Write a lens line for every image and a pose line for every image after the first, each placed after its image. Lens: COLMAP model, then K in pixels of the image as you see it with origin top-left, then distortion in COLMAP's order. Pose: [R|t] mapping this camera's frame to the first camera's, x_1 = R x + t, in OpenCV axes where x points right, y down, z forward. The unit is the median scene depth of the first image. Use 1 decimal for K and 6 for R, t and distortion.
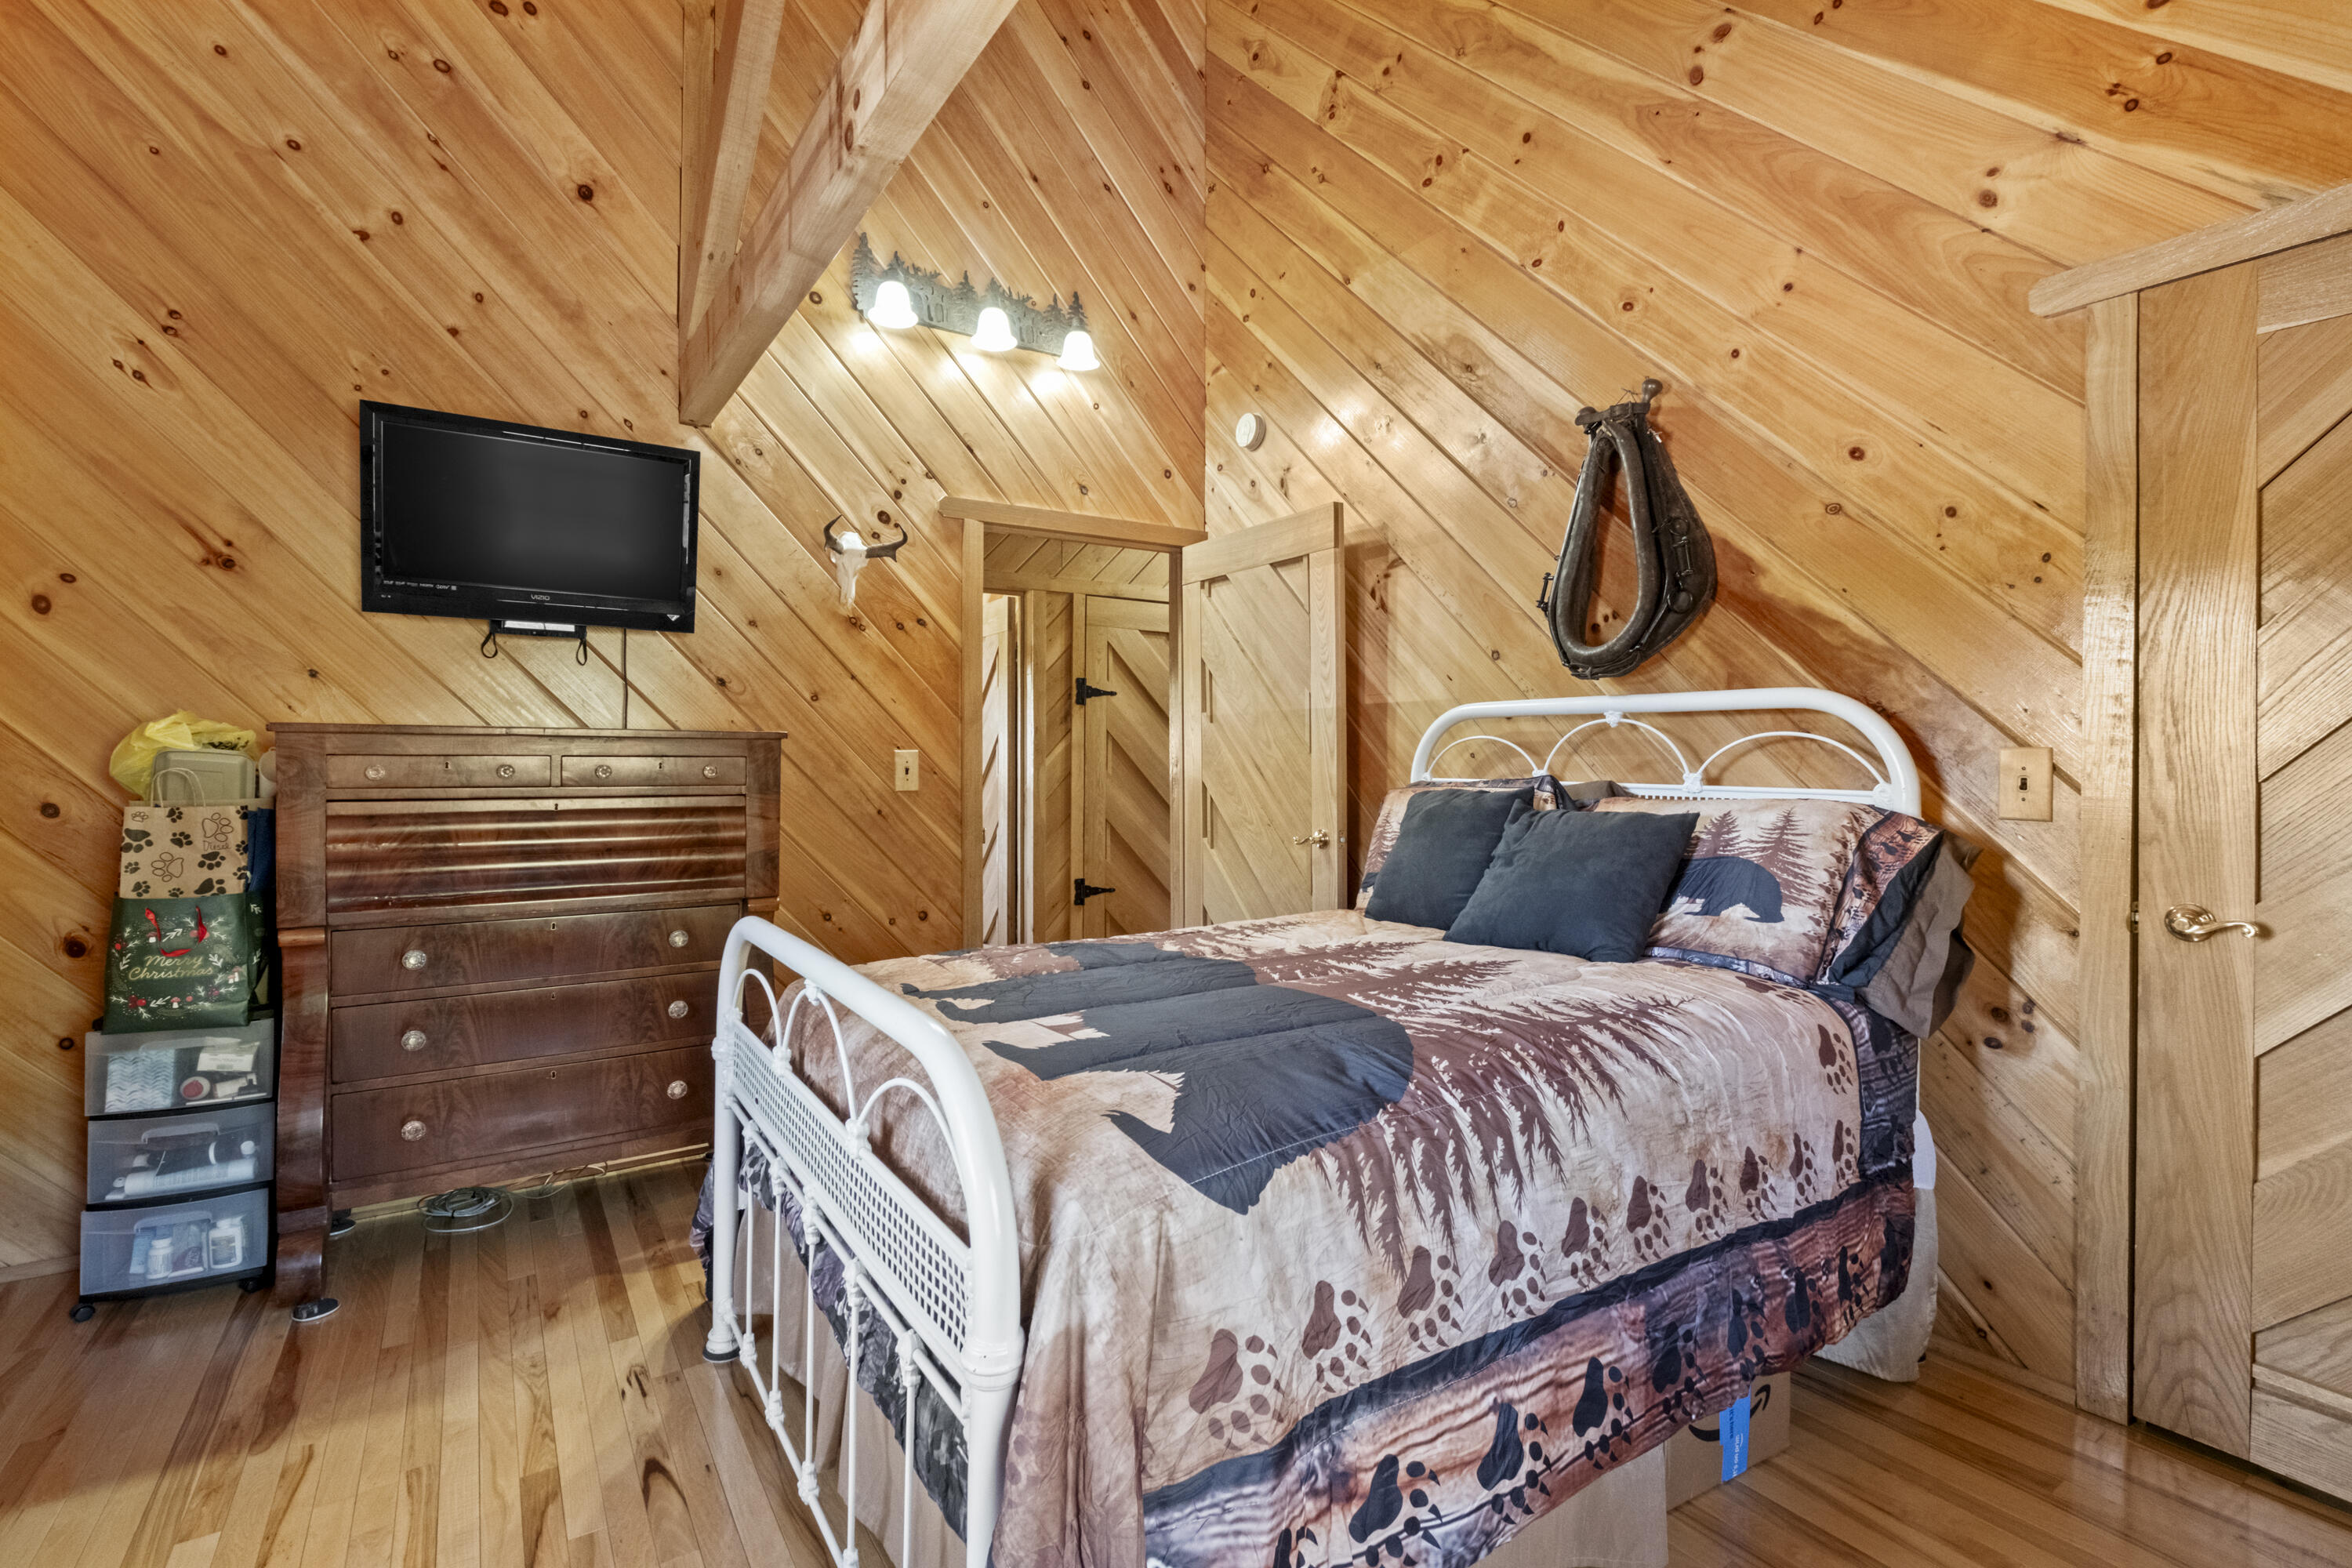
lens RADIAL K [[1061.4, 0, 1177.9], [0, 1061.4, 763.6], [0, 0, 1]] dist [-0.002240, -0.000607]
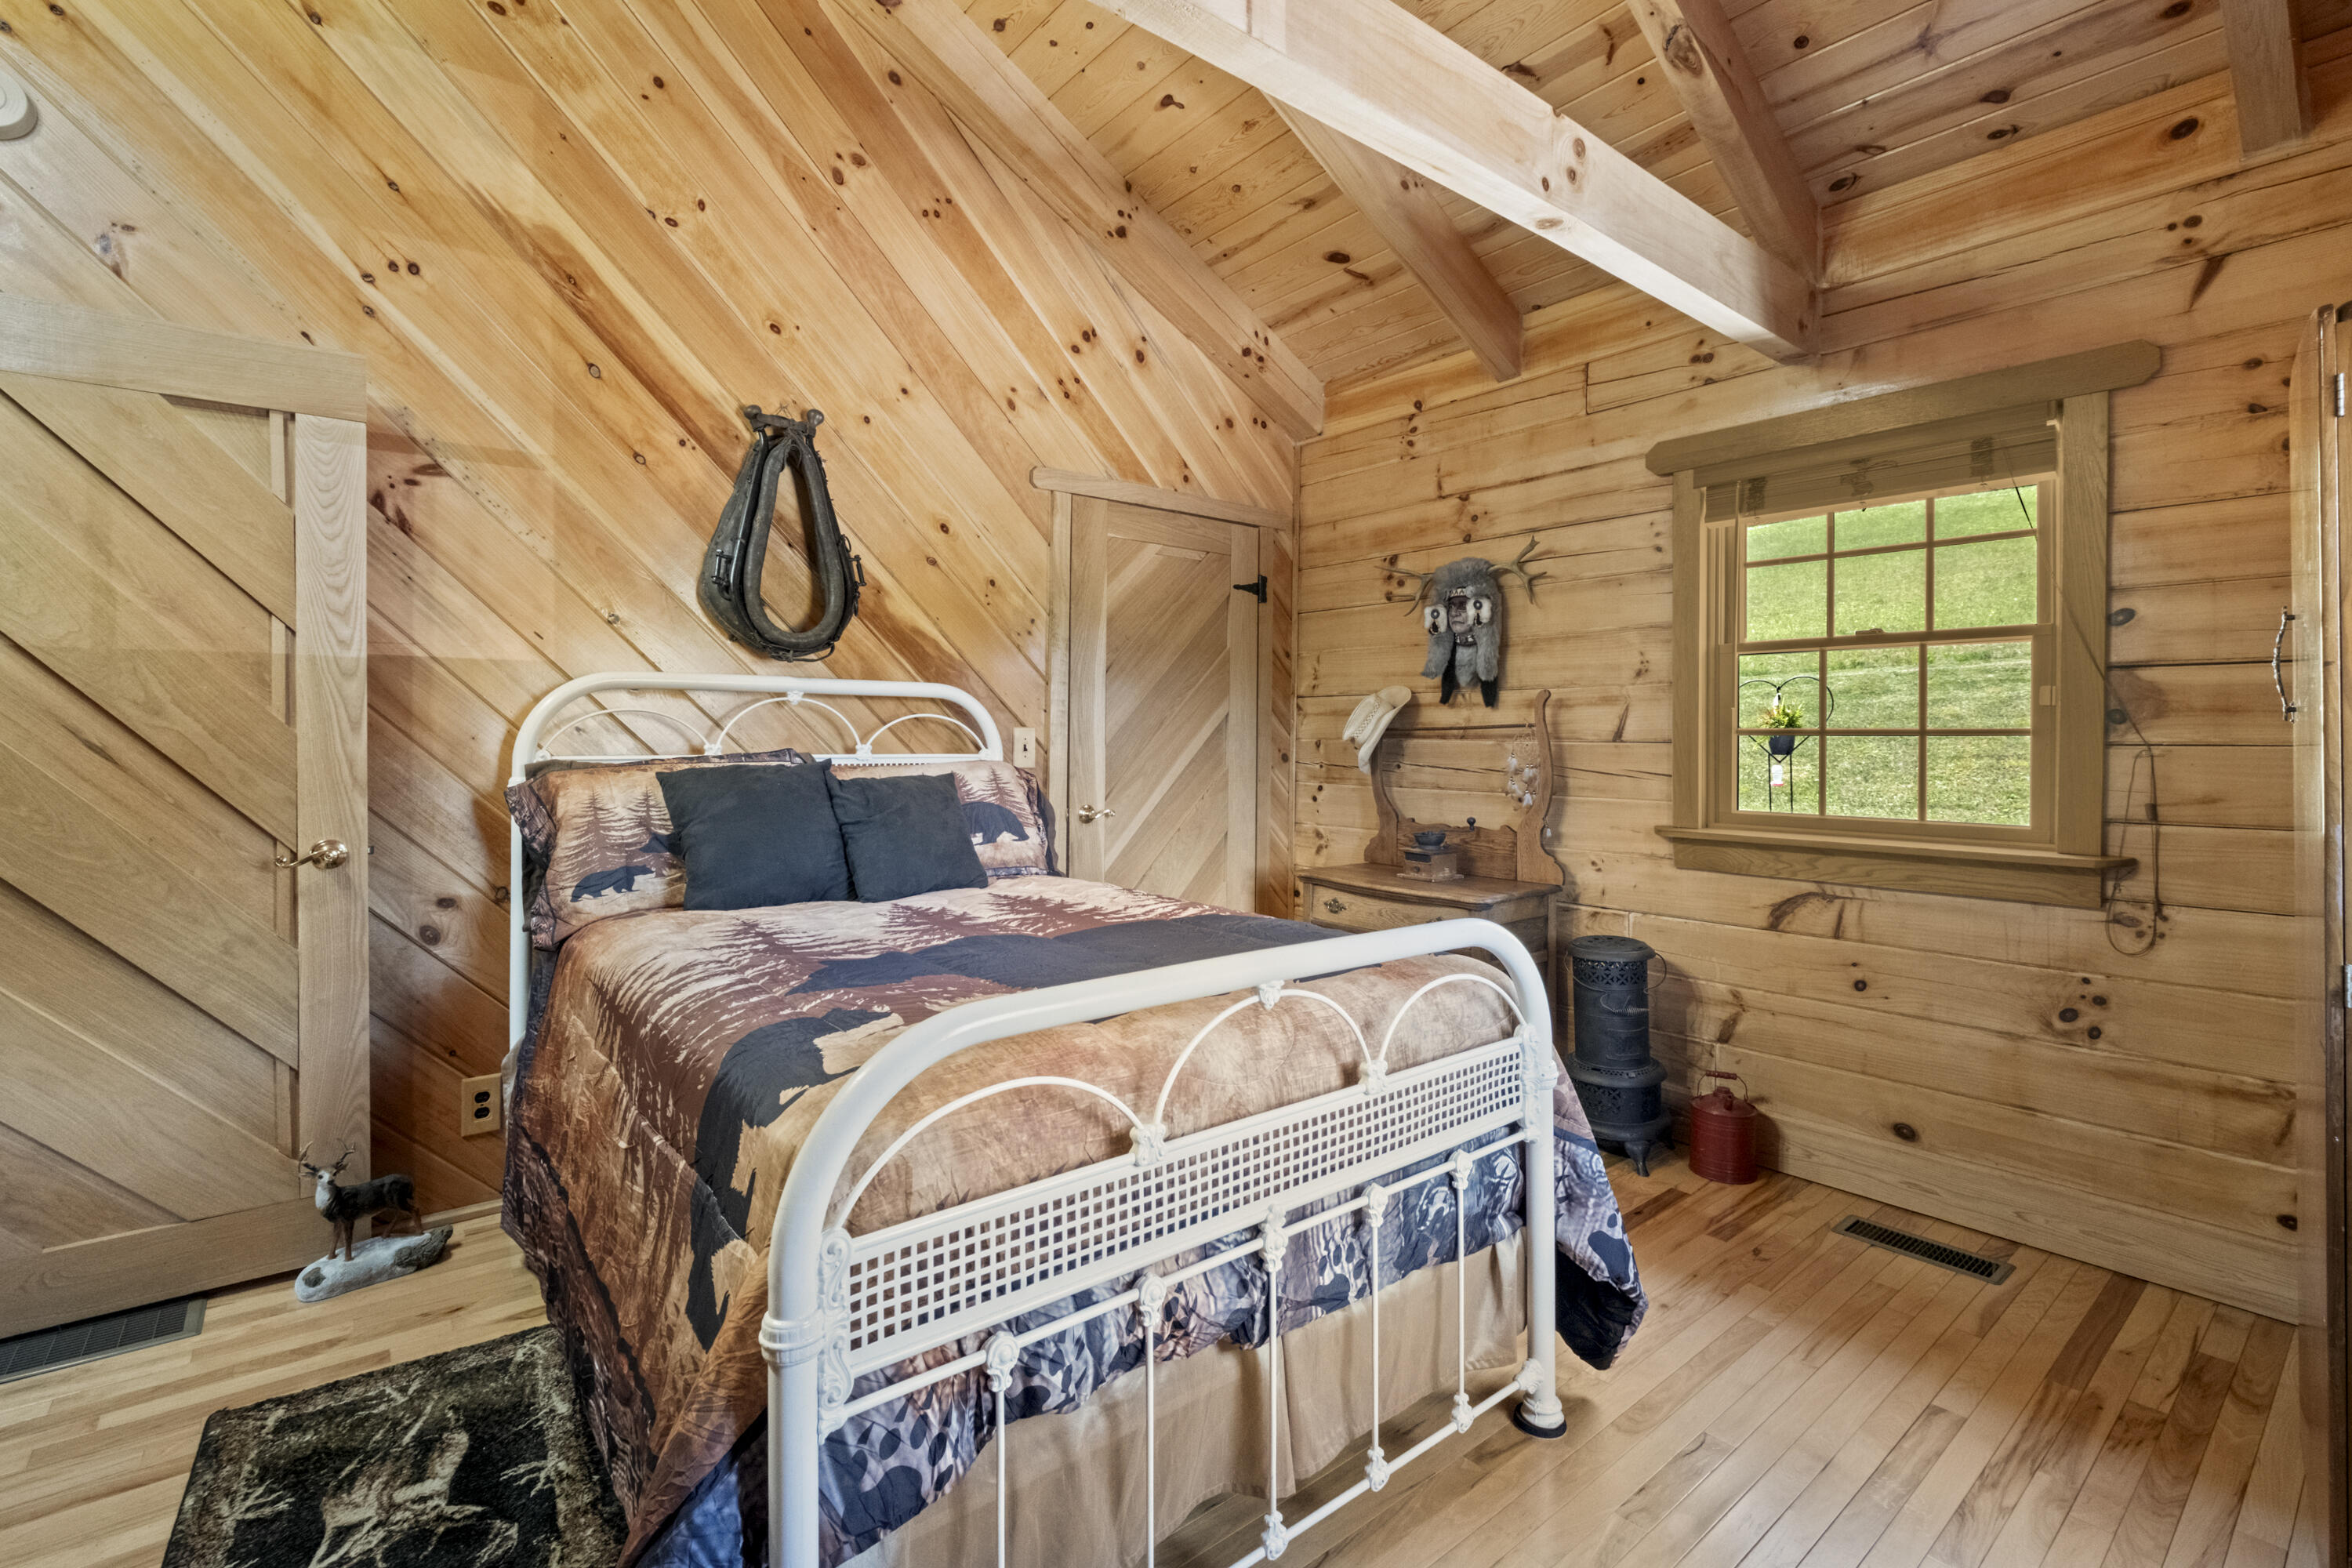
lens RADIAL K [[1062.2, 0, 1176.8], [0, 1062.2, 744.9], [0, 0, 1]] dist [-0.000703, -0.000226]
pose [[-0.090815, -0.010446, 0.995813, -0.790883], [0.000707, 0.999944, 0.010554, -0.003792], [-0.995868, 0.001662, -0.090803, 0.733634]]
